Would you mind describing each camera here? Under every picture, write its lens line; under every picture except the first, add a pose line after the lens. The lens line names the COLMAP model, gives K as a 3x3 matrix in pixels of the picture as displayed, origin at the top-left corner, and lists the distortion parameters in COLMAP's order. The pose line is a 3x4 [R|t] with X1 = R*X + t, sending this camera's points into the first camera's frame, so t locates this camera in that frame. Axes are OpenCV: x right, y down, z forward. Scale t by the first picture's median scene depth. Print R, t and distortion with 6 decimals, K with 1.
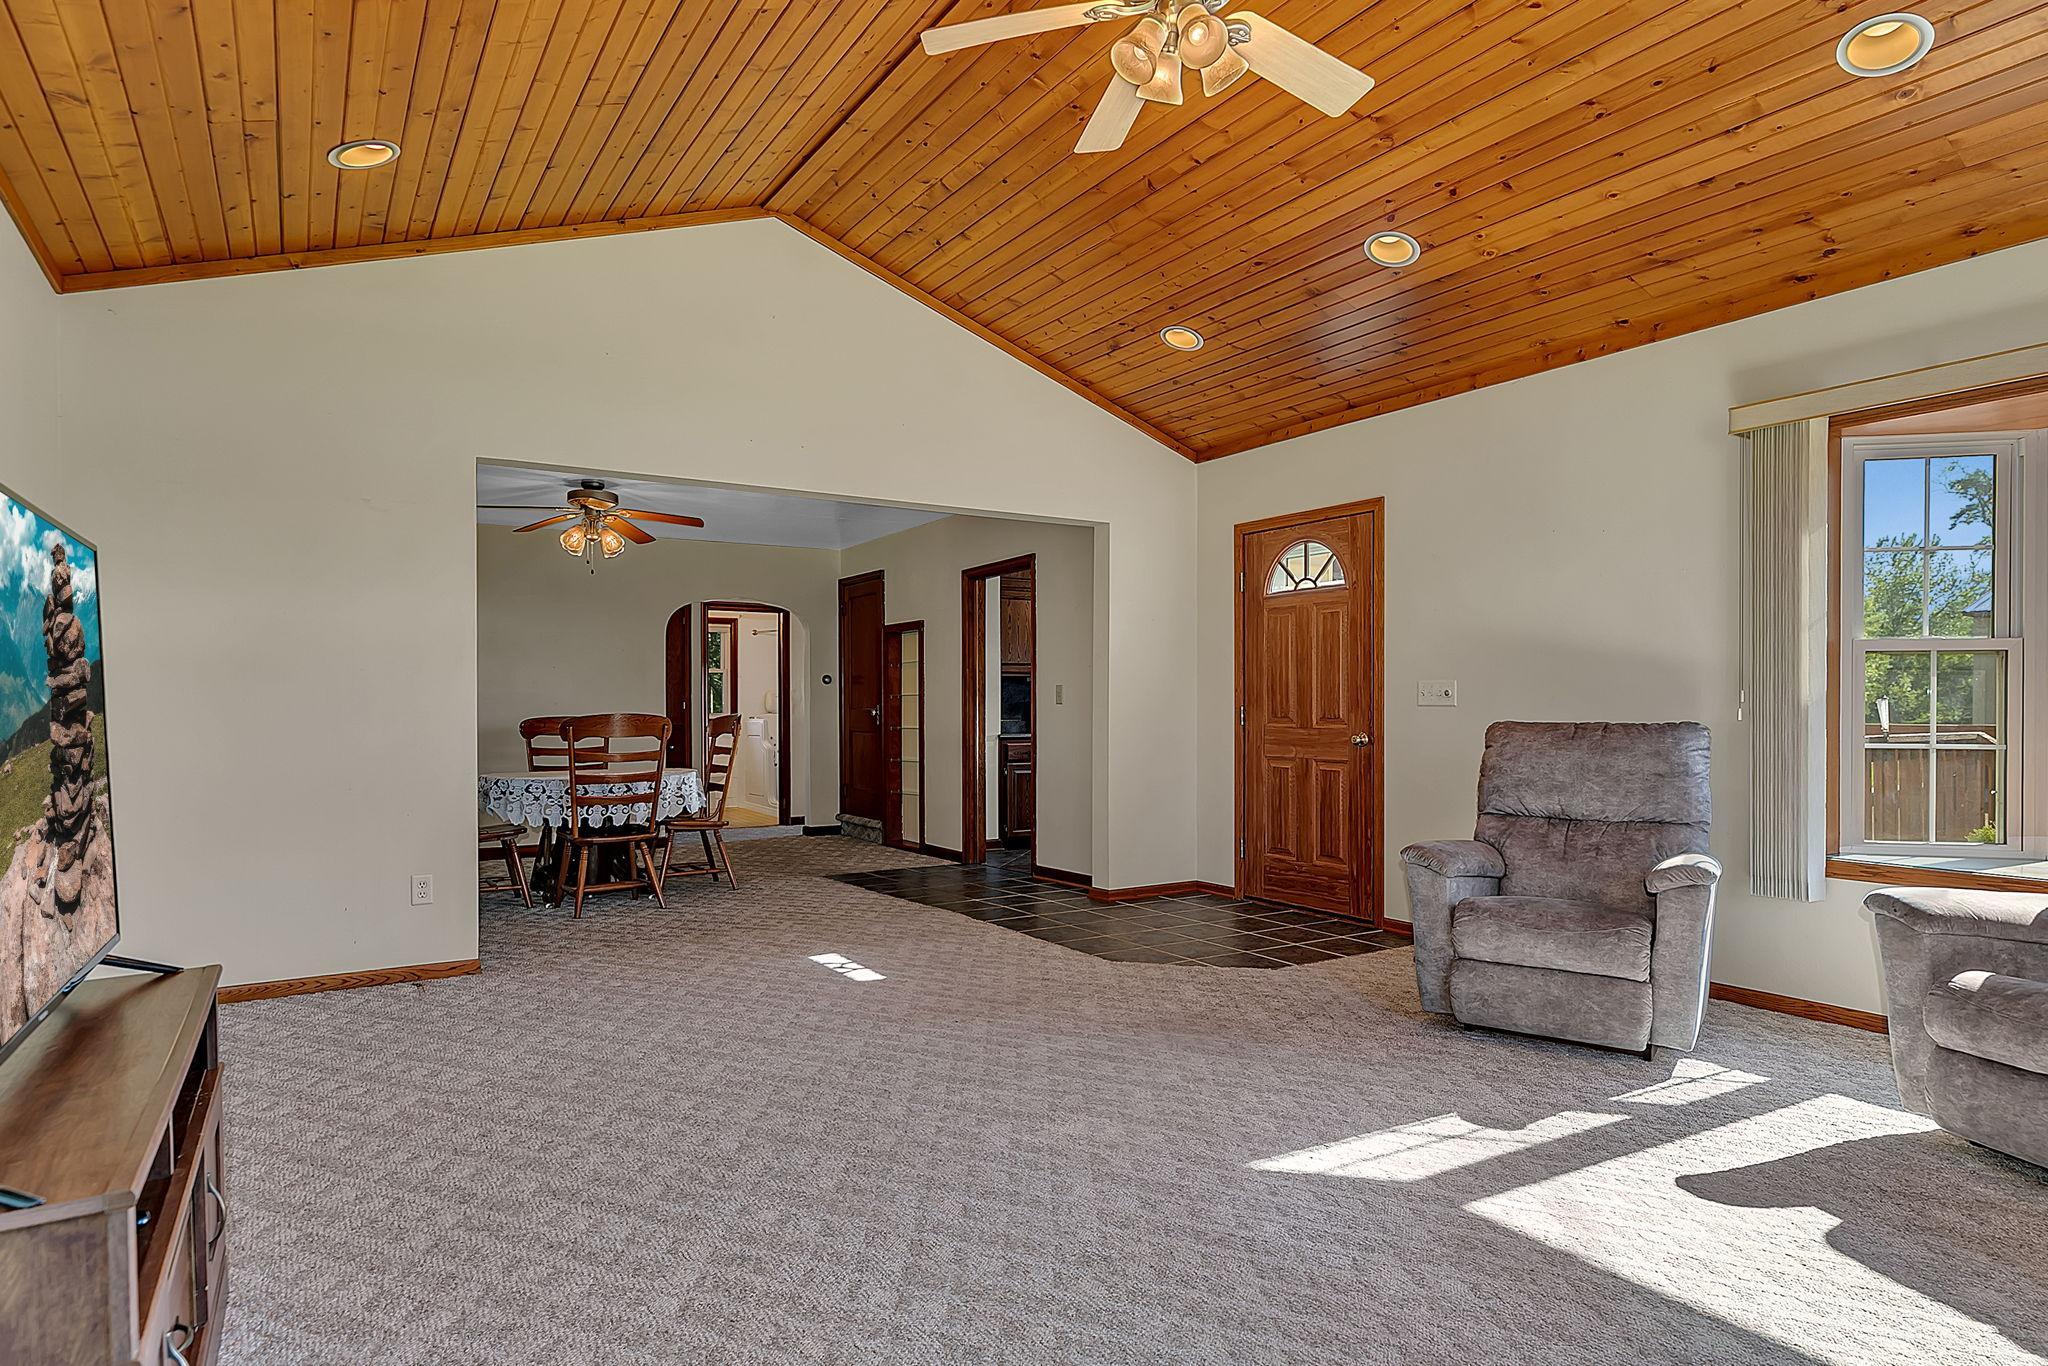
lens RADIAL K [[1173.8, 0, 1024.0], [0, 1173.8, 683.0], [0, 0, 1]] dist [-0.073882, 0.056056]
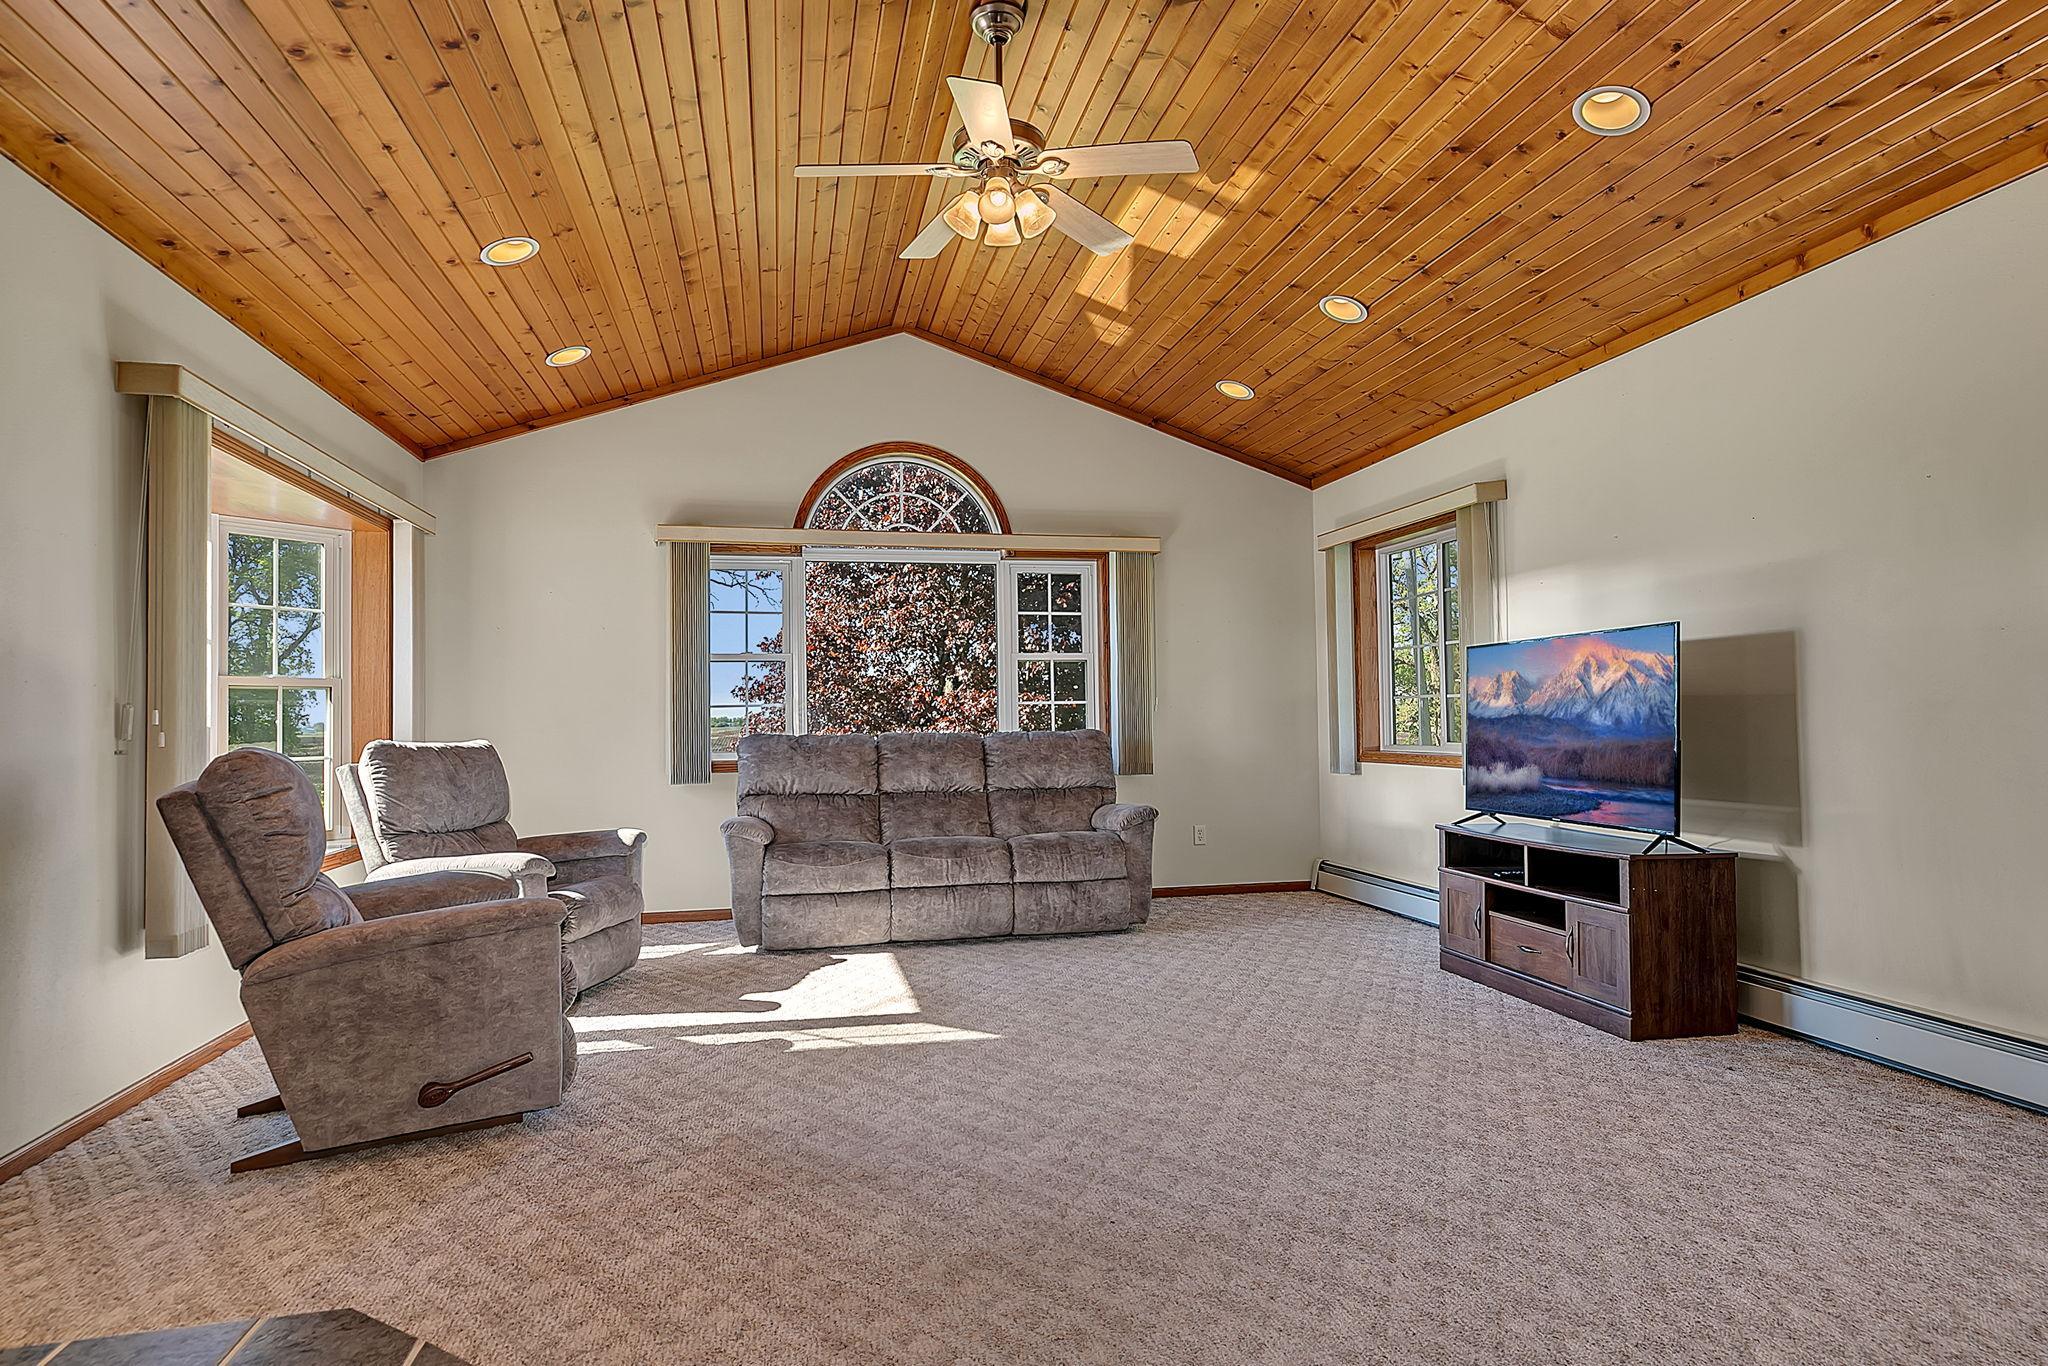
lens RADIAL K [[1173.8, 0, 1024.0], [0, 1173.8, 683.0], [0, 0, 1]] dist [-0.073882, 0.056056]
pose [[-0.941453, 0.026734, 0.336084, -0.254780], [0.010089, 0.998639, -0.051175, 0.039053], [-0.336994, -0.044788, -0.940441, 1.797604]]
